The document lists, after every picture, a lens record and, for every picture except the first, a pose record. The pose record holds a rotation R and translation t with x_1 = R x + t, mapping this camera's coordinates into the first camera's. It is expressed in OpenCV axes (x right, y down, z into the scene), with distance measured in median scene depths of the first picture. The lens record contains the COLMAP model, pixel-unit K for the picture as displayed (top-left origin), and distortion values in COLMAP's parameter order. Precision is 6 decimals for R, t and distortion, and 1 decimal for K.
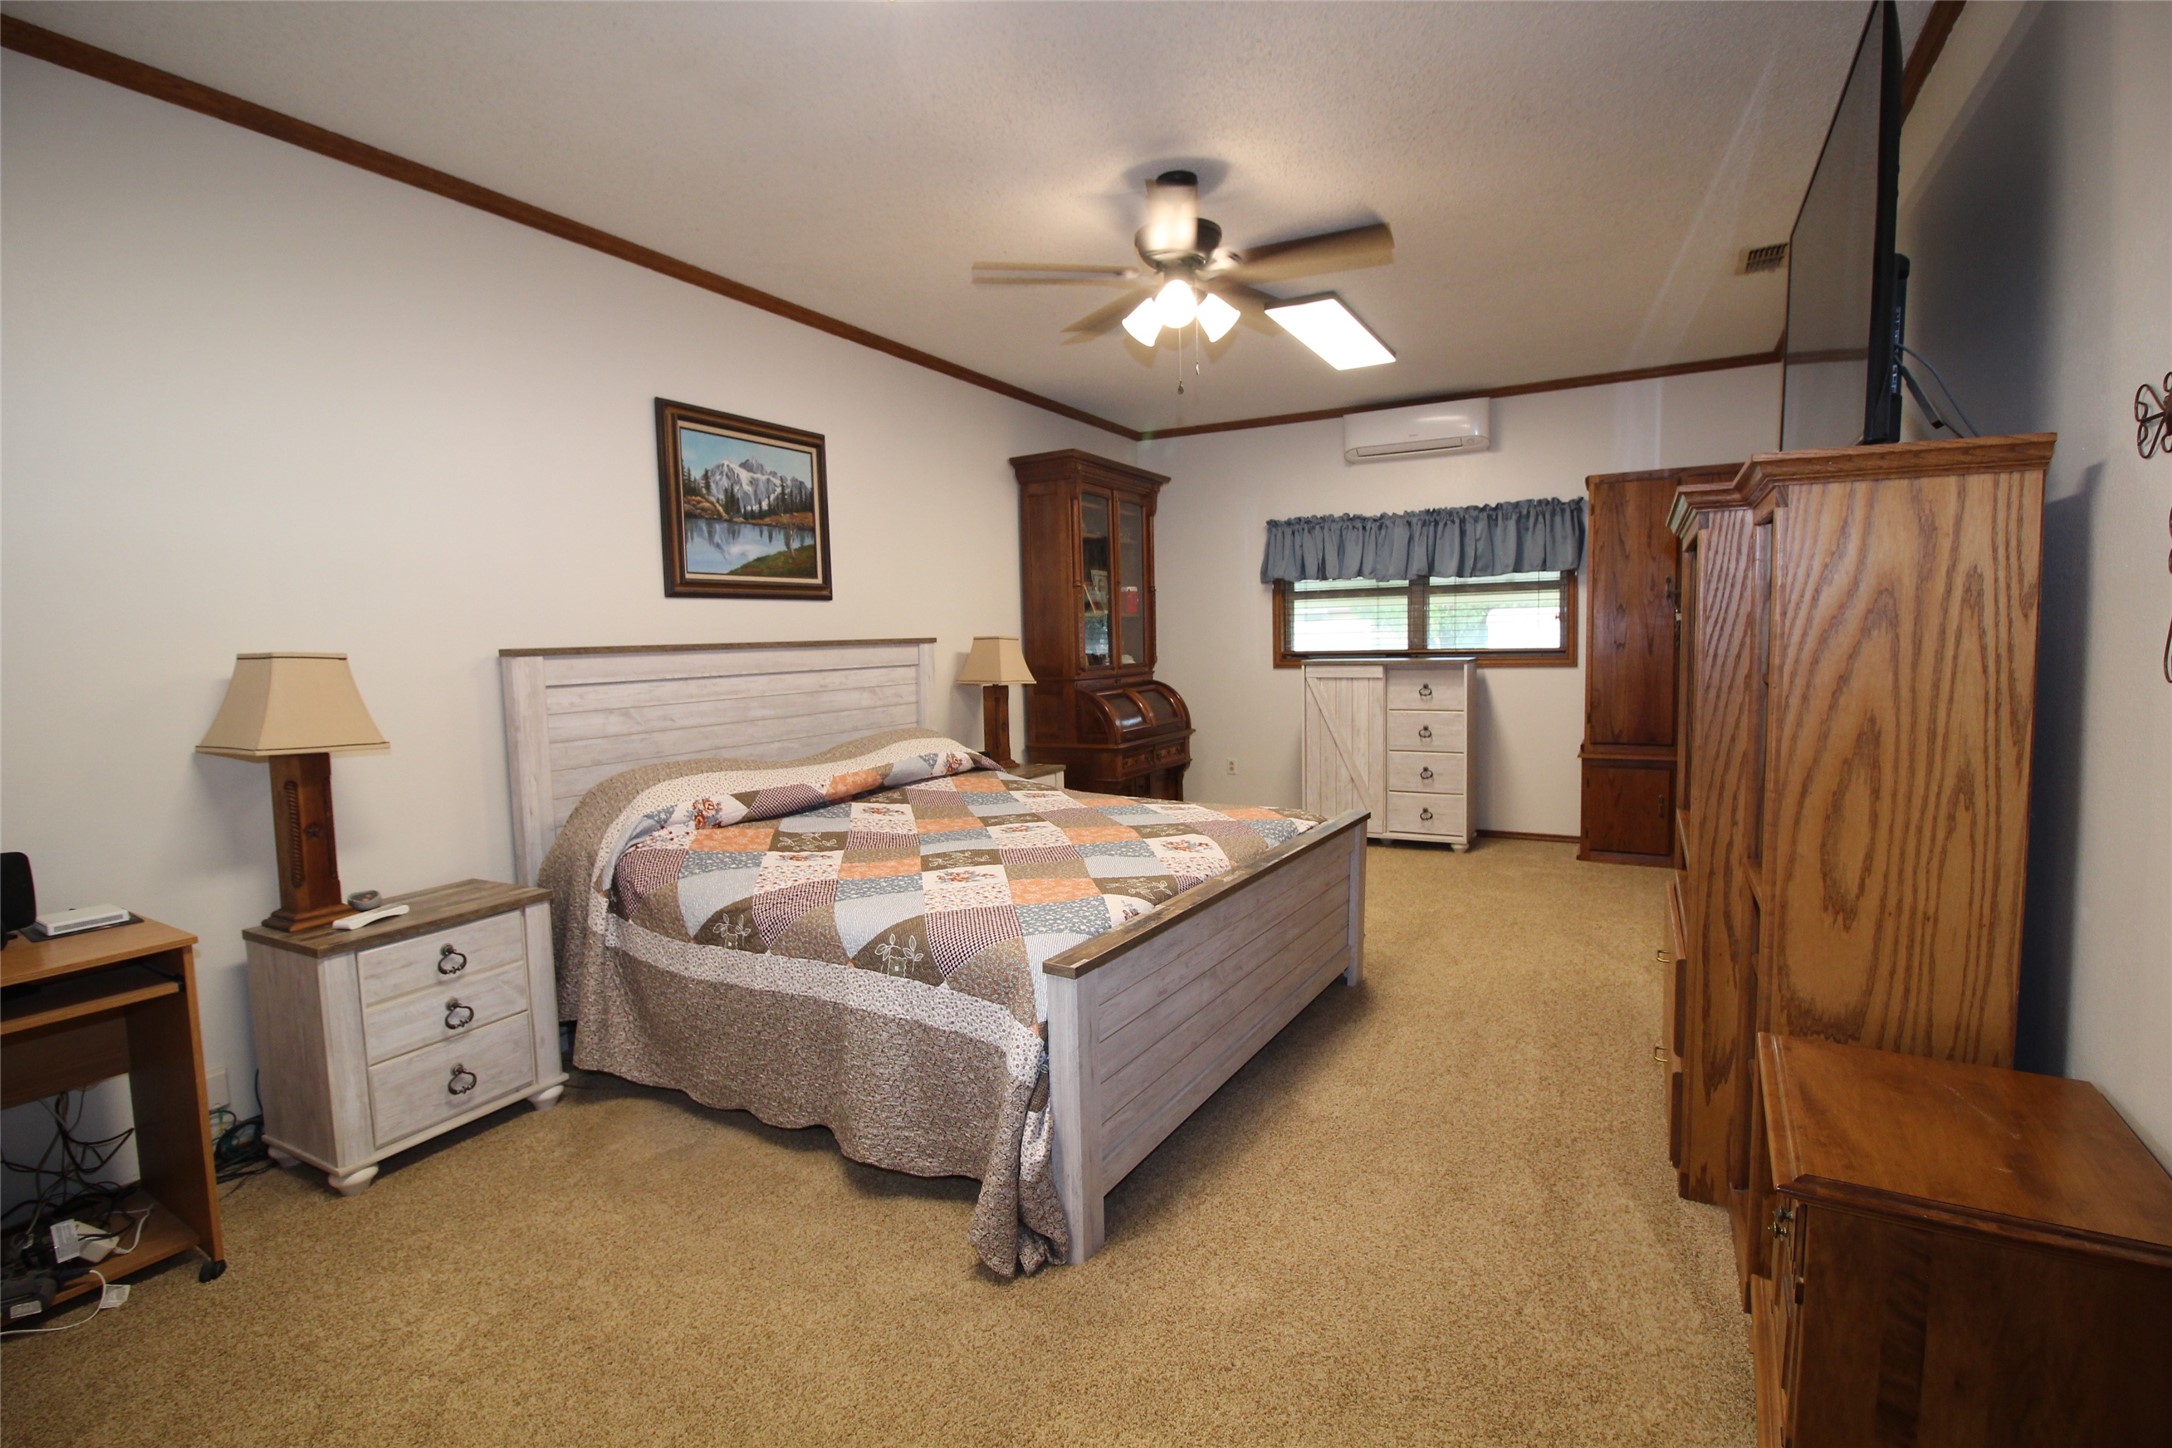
lens RADIAL K [[1018.3, 0, 1086.5], [0, 1018.3, 707.9], [0, 0, 1]] dist [0.003070, -0.016257]
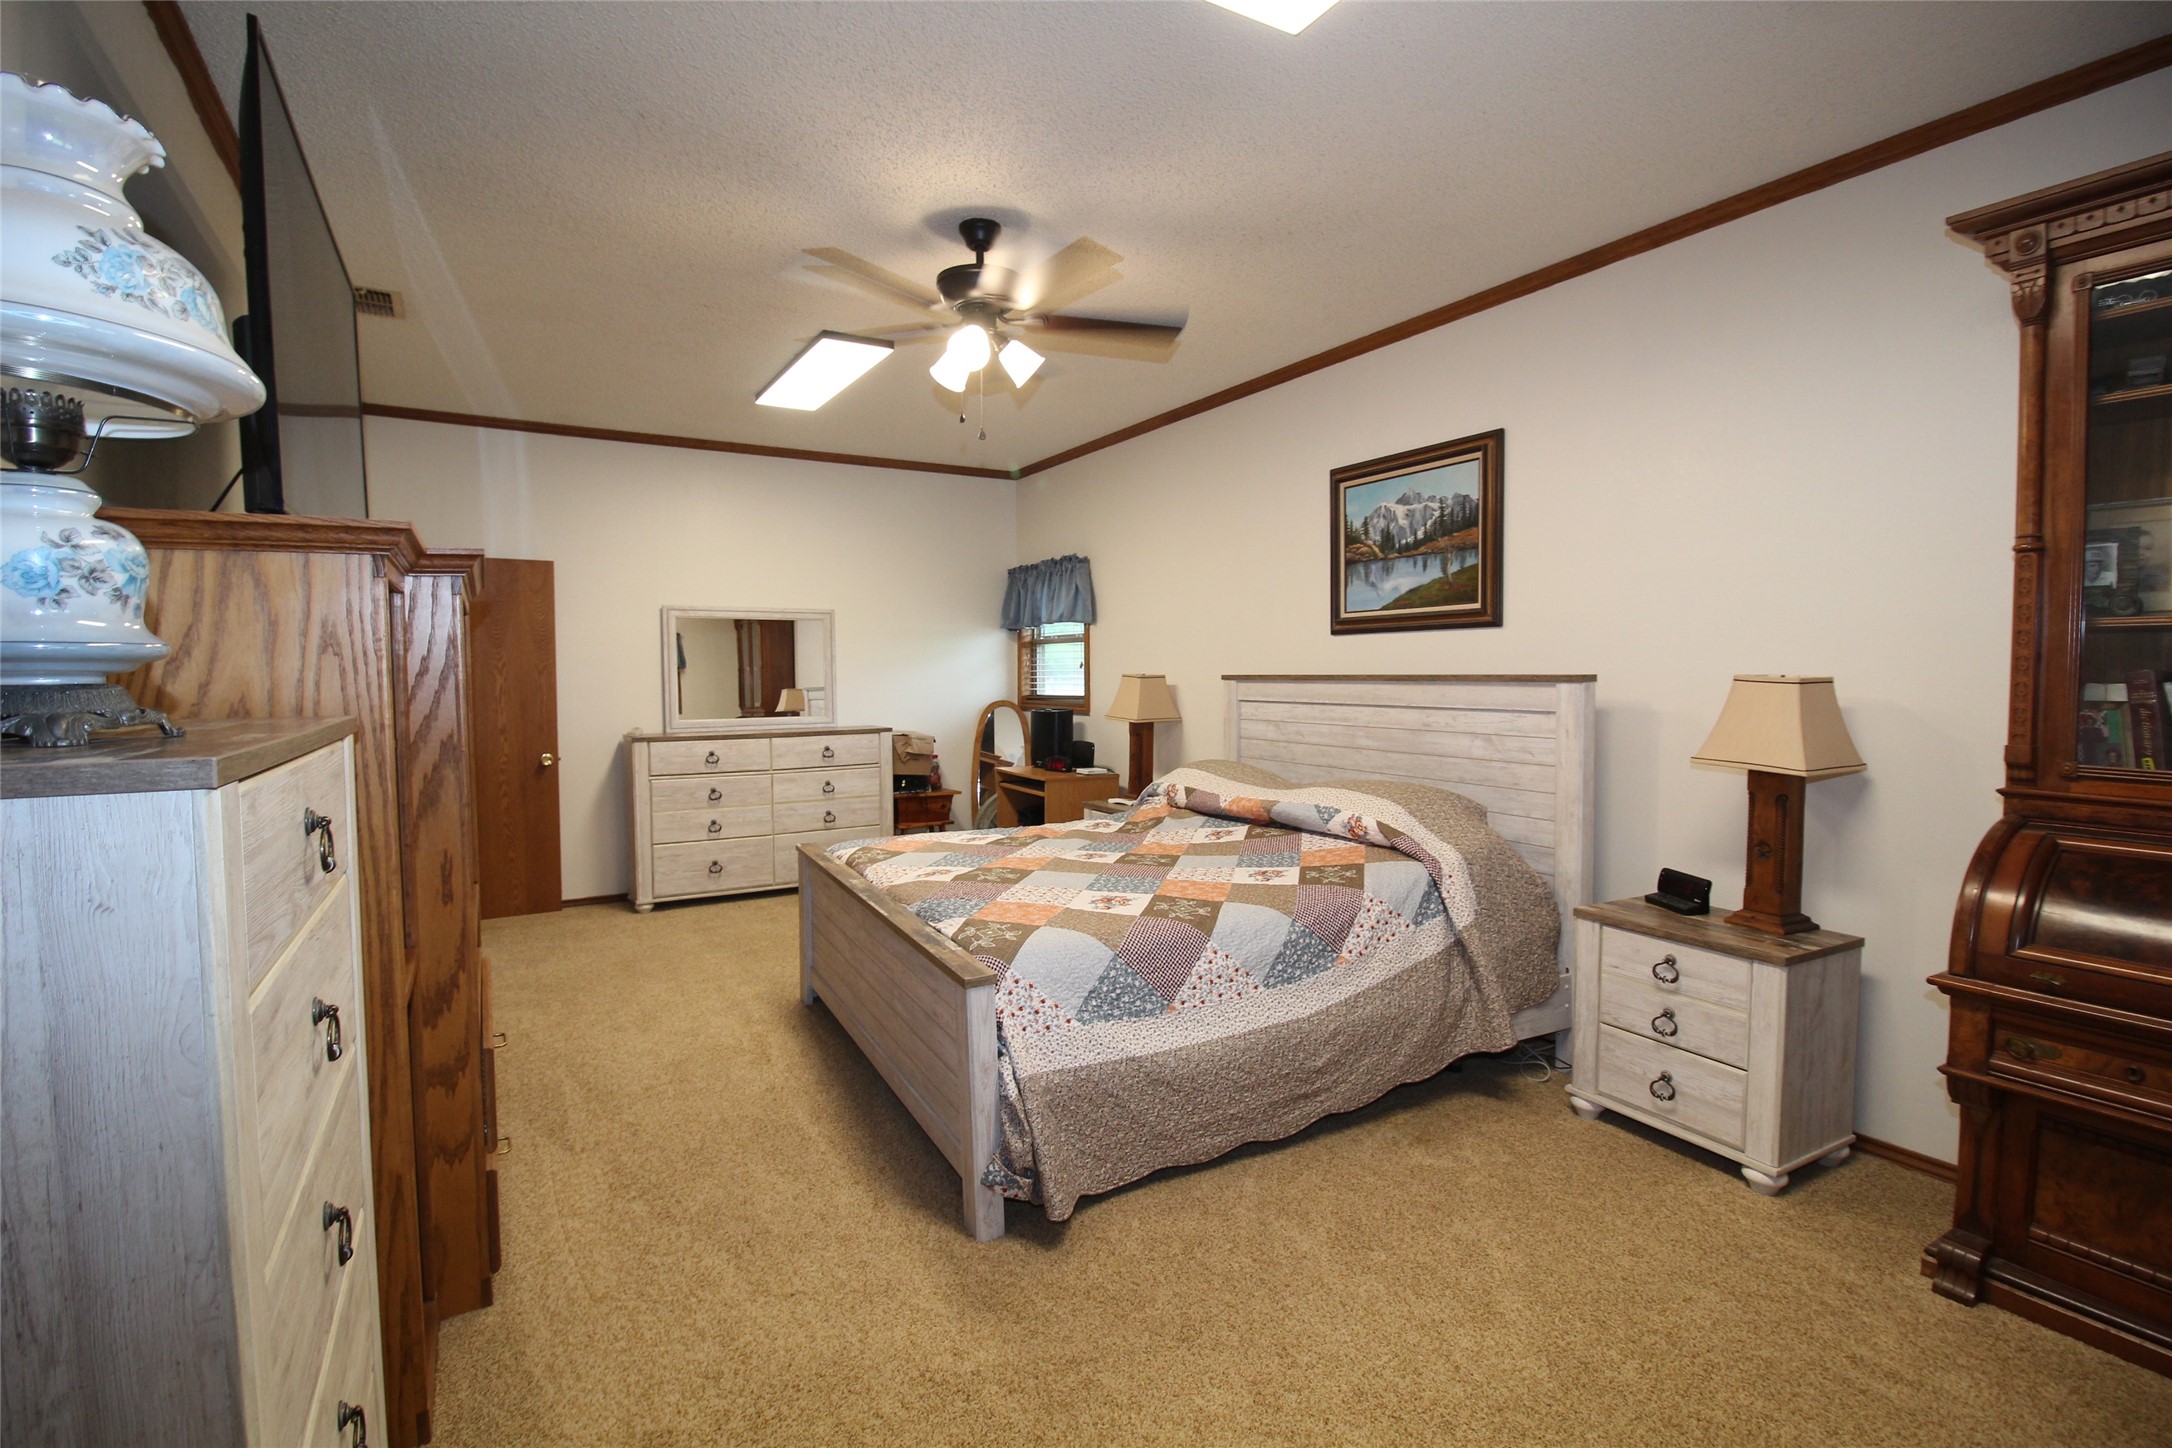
lens RADIAL K [[1018.3, 0, 1086.5], [0, 1018.3, 707.9], [0, 0, 1]] dist [0.003070, -0.016257]
pose [[-0.517978, 0.053283, -0.853733, 0.697802], [-0.048910, 0.994580, 0.091748, -0.109394], [0.853994, 0.089280, -0.512565, 1.259672]]
